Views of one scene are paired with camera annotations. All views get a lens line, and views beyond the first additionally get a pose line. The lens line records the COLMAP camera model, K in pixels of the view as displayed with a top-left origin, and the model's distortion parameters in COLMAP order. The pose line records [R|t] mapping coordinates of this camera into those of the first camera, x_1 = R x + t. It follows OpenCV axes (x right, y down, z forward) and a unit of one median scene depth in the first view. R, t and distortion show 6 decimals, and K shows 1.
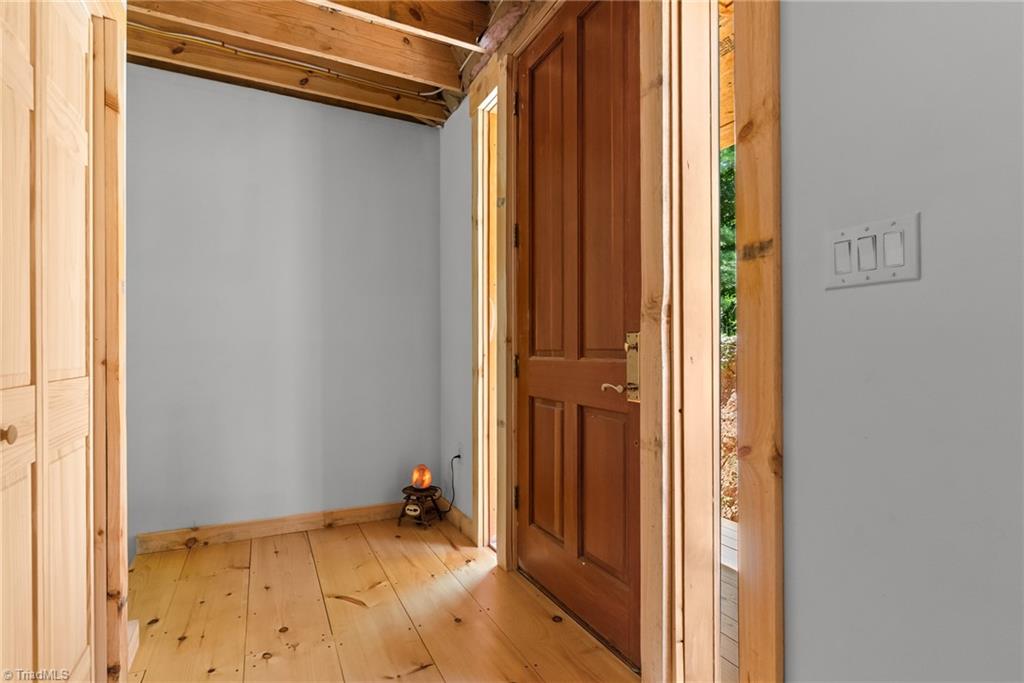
lens RADIAL K [[495.1, 0, 511.0], [0, 495.1, 345.2], [0, 0, 1]] dist [0.004966, -0.002905]
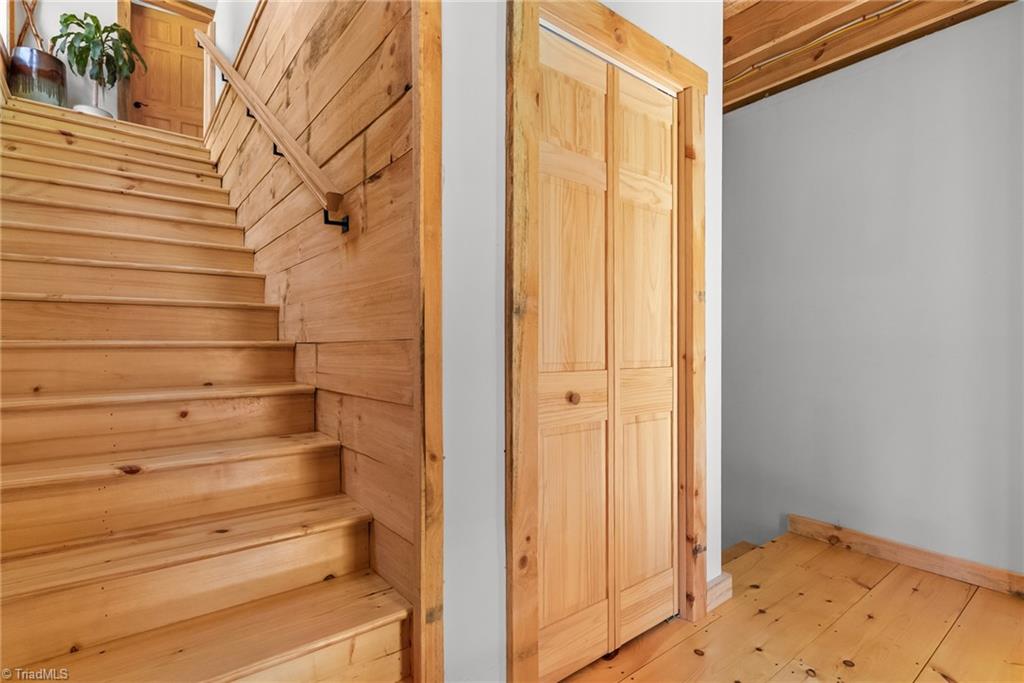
lens RADIAL K [[495.1, 0, 511.1], [0, 495.1, 345.3], [0, 0, 1]] dist [0.004966, -0.002905]
pose [[0.206017, -0.002974, -0.978544, 0.201991], [0.009709, 0.999952, -0.000995, 0.001112], [0.978500, -0.009296, 0.206036, 0.165920]]
